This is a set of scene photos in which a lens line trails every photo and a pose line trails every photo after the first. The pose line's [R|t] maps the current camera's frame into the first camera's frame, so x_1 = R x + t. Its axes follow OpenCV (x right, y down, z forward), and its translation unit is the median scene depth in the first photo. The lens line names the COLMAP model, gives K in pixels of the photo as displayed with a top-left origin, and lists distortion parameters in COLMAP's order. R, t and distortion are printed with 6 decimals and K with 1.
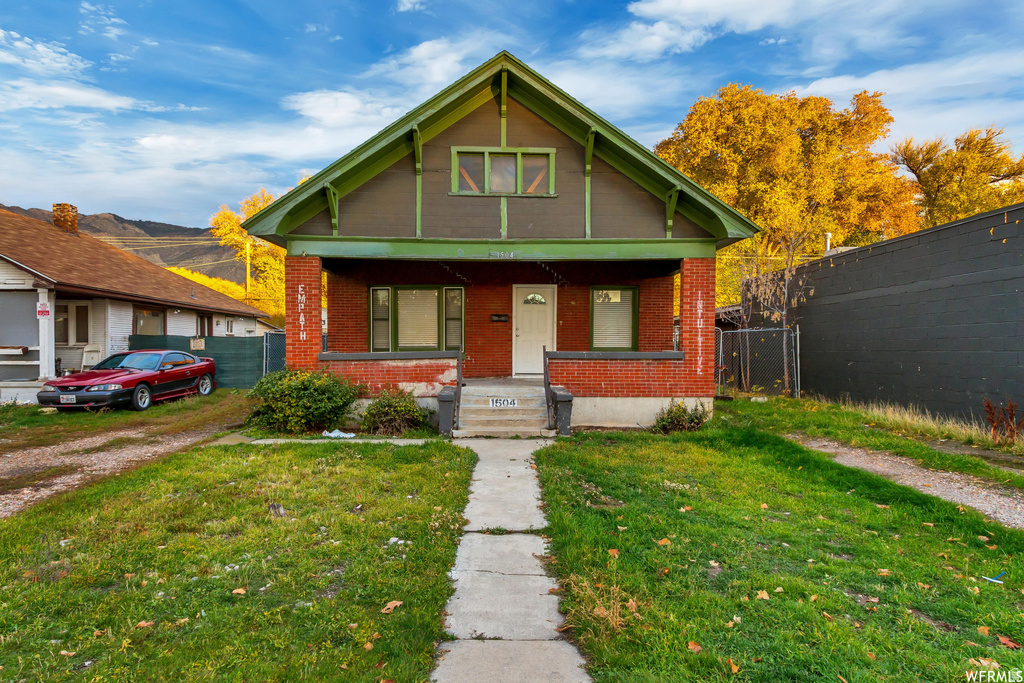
lens RADIAL K [[558.2, 0, 512.0], [0, 558.2, 341.5], [0, 0, 1]] dist [0.002471, 0.000208]
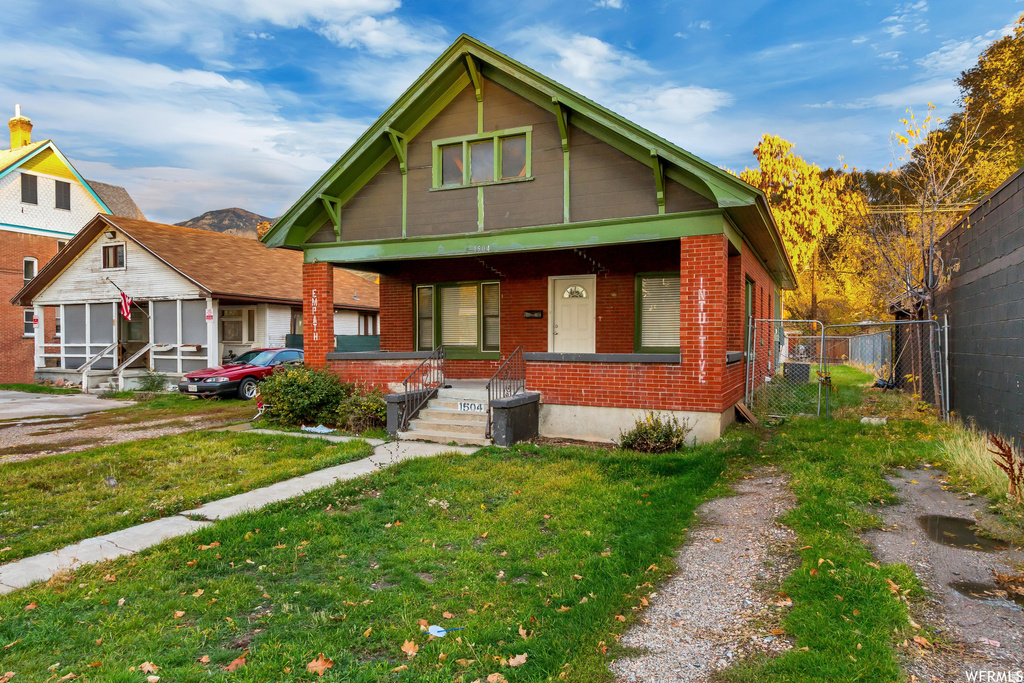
lens RADIAL K [[641.8, 0, 505.7], [0, 641.8, 334.6], [0, 0, 1]] dist [0.005239, 0.001943]
pose [[0.886340, -0.006128, -0.462994, 0.515386], [0.005980, 0.999981, -0.001788, -0.009463], [0.462996, -0.001183, 0.886360, 0.067437]]
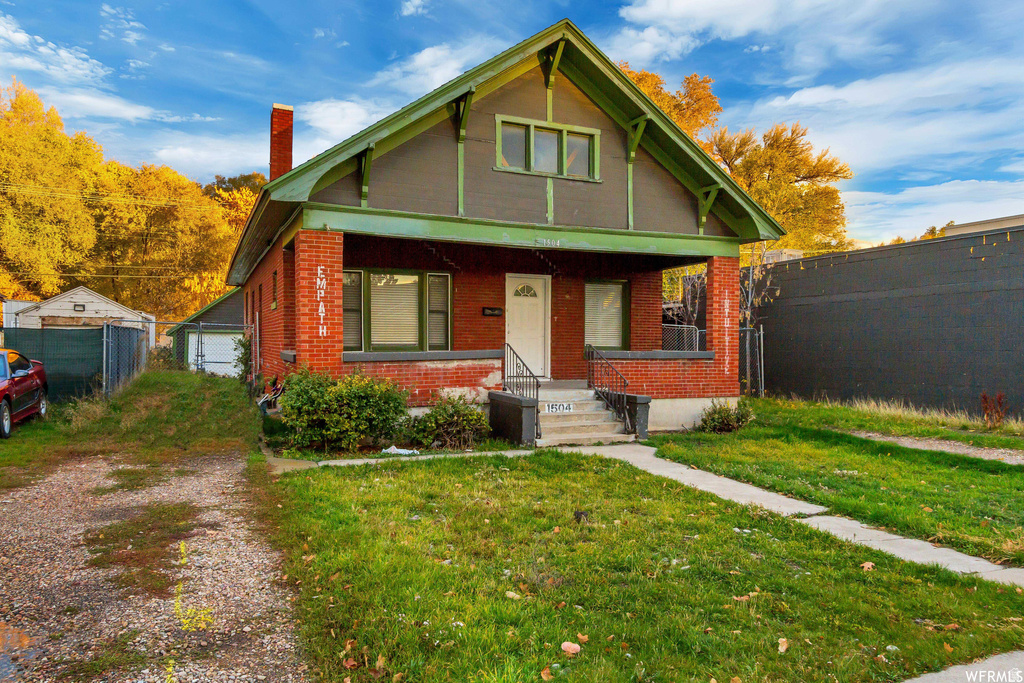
lens RADIAL K [[716.2, 0, 514.0], [0, 716.2, 333.5], [0, 0, 1]] dist [-0.002059, -0.000369]
pose [[0.929508, 0.009699, 0.368674, -0.485726], [-0.007416, 0.999944, -0.007608, -0.000668], [-0.368727, 0.004337, 0.929528, -0.041509]]
